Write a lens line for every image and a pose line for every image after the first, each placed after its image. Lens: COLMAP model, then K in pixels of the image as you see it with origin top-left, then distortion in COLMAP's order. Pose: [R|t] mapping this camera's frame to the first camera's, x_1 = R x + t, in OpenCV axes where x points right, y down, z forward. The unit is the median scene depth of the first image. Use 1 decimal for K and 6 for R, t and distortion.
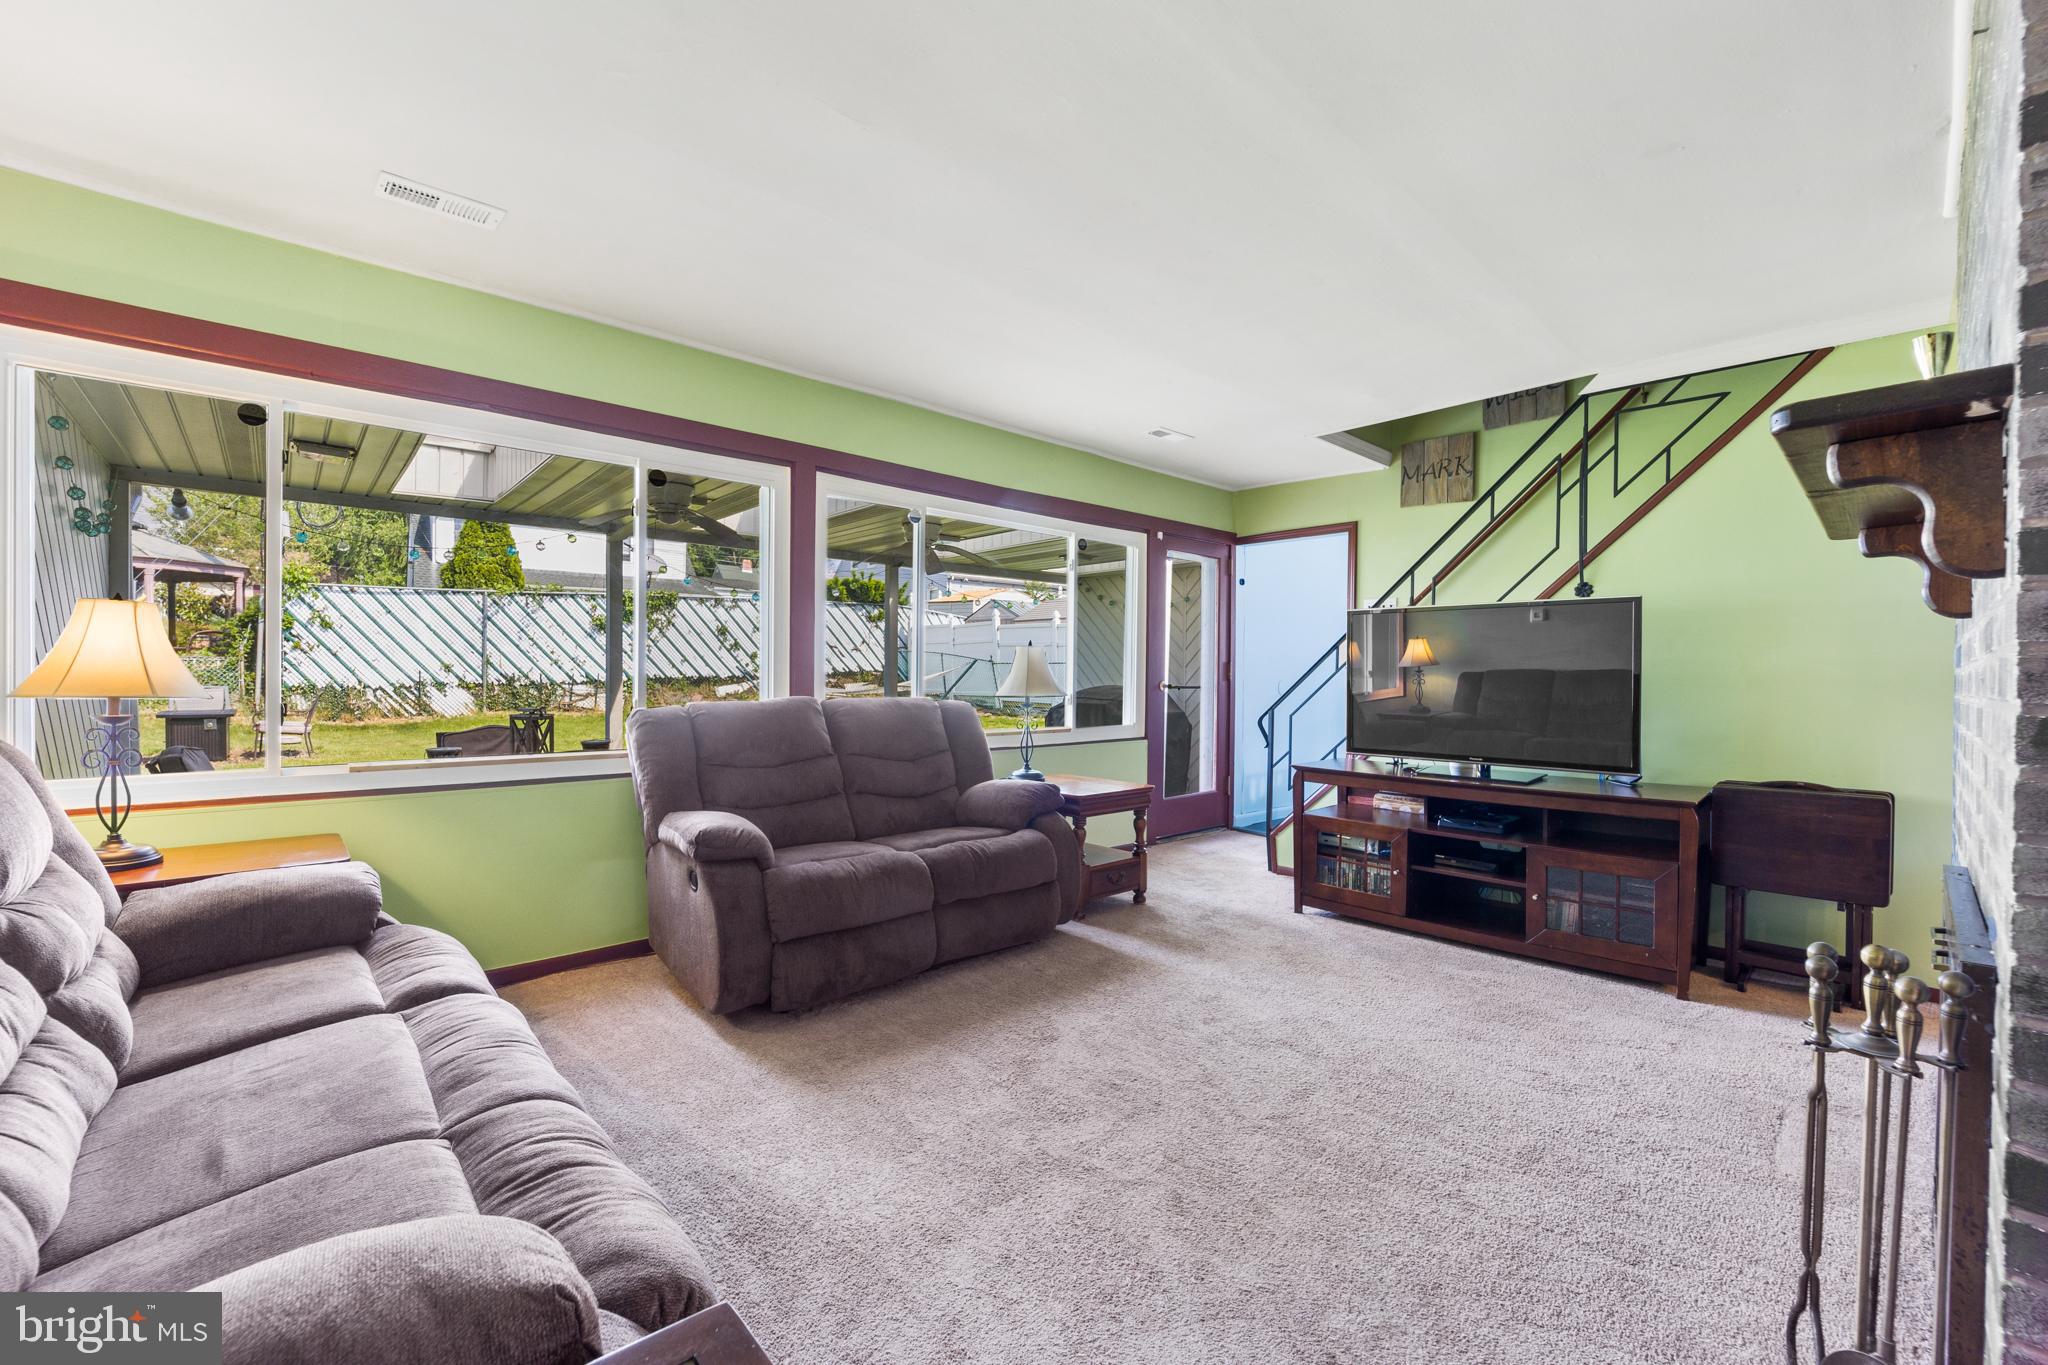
lens RADIAL K [[844.8, 0, 1028.8], [0, 844.8, 673.1], [0, 0, 1]] dist [-0.013535, -0.000213]
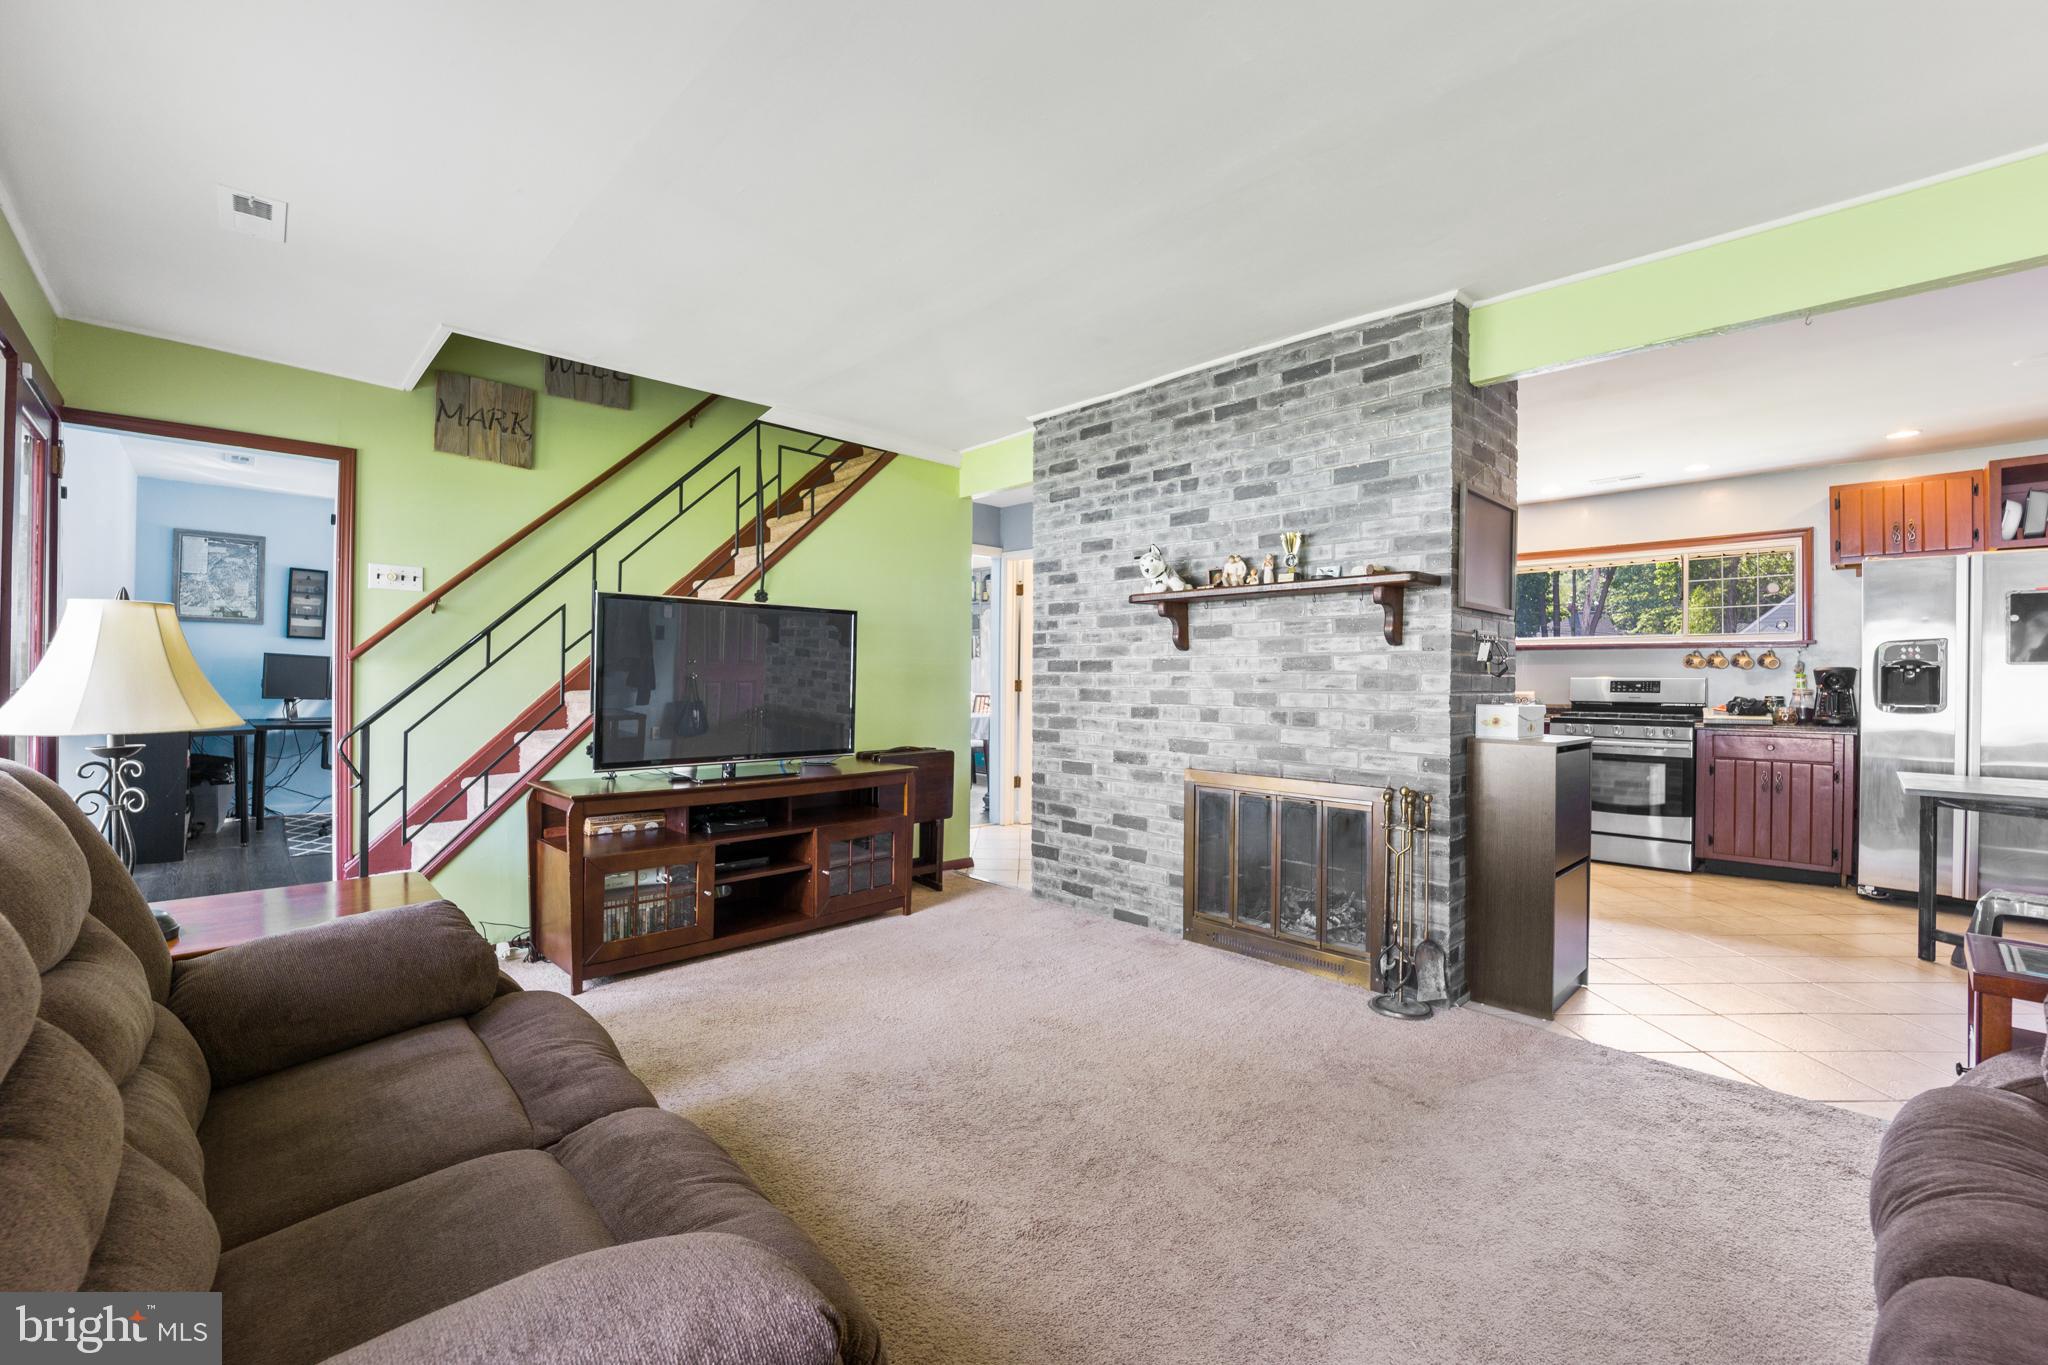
lens RADIAL K [[844.8, 0, 1028.8], [0, 844.8, 673.1], [0, 0, 1]] dist [-0.013535, -0.000213]
pose [[-0.021589, -0.005550, 0.999752, -0.454514], [-0.008910, 0.999946, 0.005359, -0.006057], [-0.999727, -0.008792, -0.021637, 0.659918]]
